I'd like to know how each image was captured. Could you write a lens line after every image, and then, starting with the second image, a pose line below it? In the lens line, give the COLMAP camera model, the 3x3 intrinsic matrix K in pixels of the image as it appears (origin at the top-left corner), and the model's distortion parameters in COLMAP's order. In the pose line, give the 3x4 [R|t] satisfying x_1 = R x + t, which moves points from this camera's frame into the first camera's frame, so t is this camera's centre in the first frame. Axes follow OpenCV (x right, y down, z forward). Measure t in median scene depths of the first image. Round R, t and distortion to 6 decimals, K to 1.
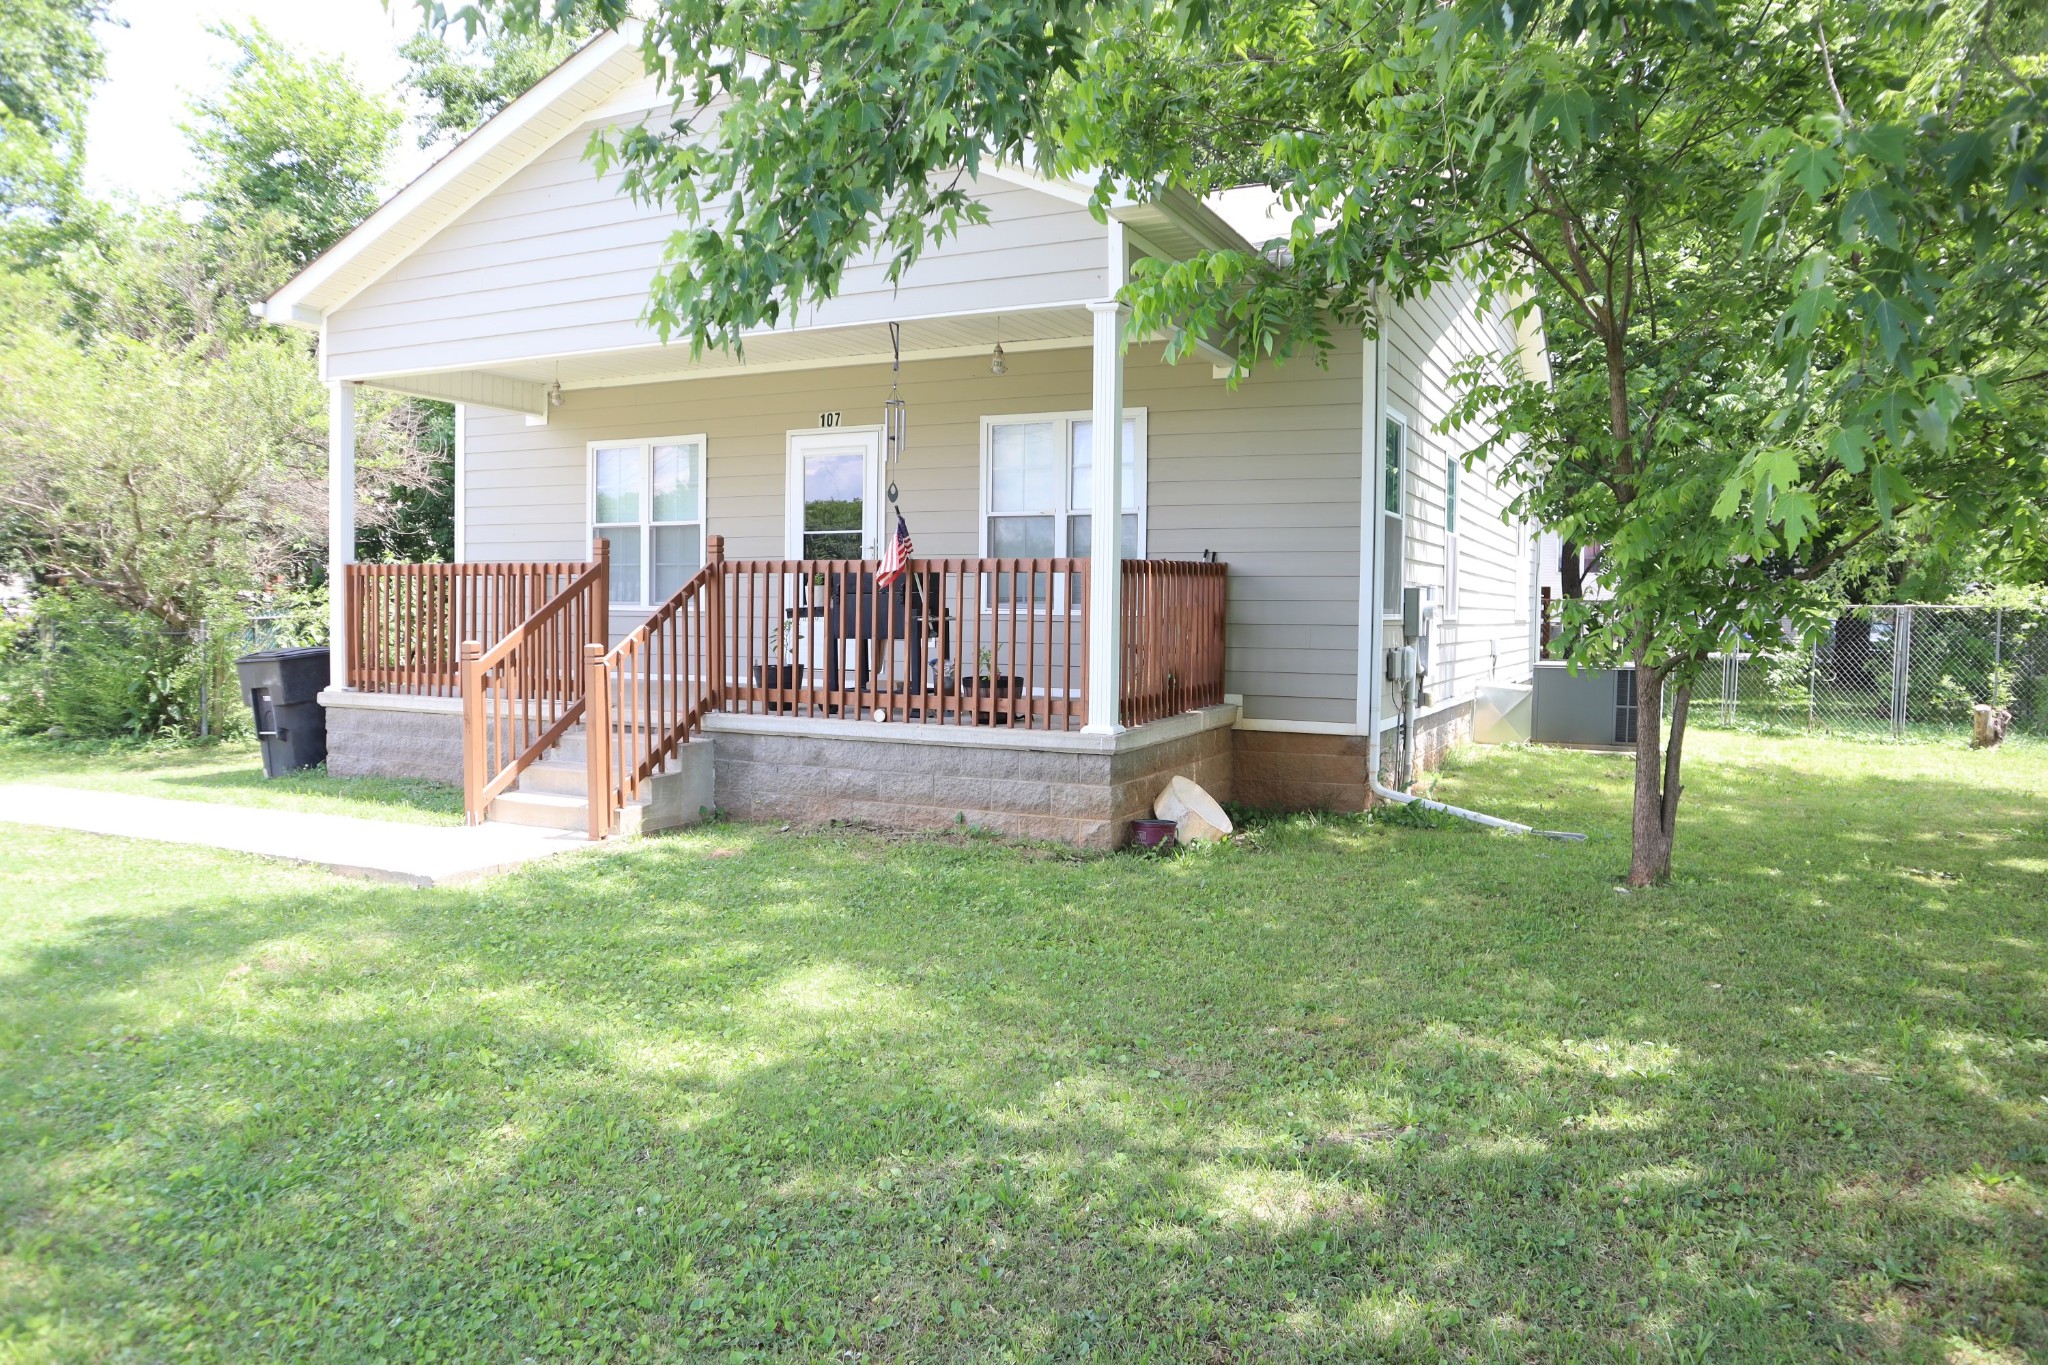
lens RADIAL K [[1300.7, 0, 1097.6], [0, 1300.7, 682.9], [0, 0, 1]] dist [-0.056865, 0.000645]
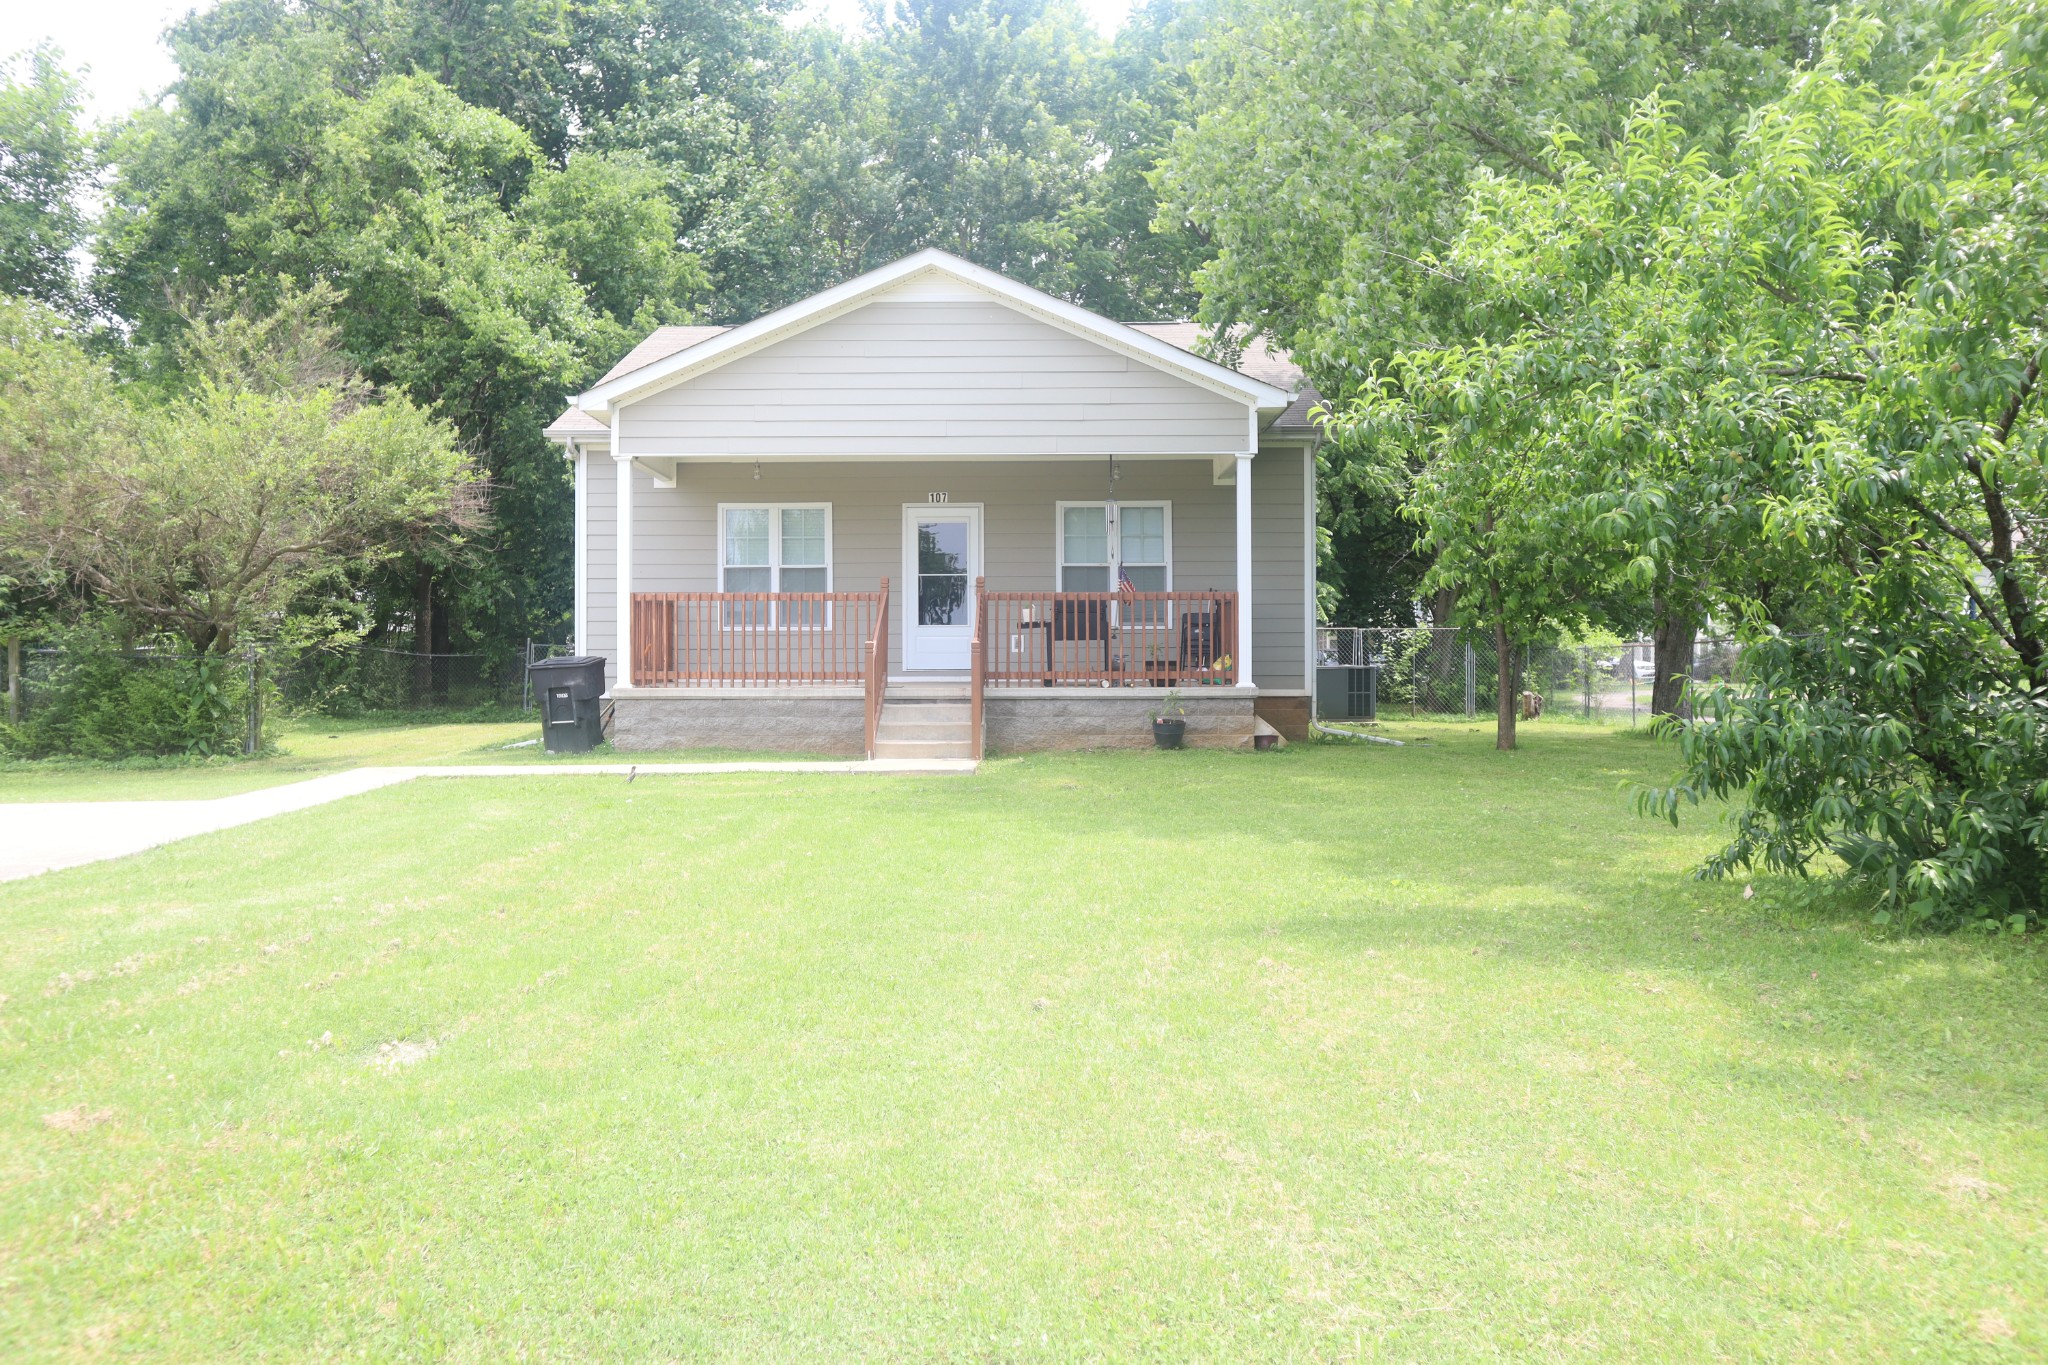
lens RADIAL K [[1446.9, 0, 1018.1], [0, 1446.9, 662.4], [0, 0, 1]] dist [-0.078635, 0.003855]
pose [[0.909278, -0.009345, 0.416085, -0.897622], [0.035236, 0.997887, -0.054590, 0.081690], [-0.414696, 0.064298, 0.907686, -0.567155]]
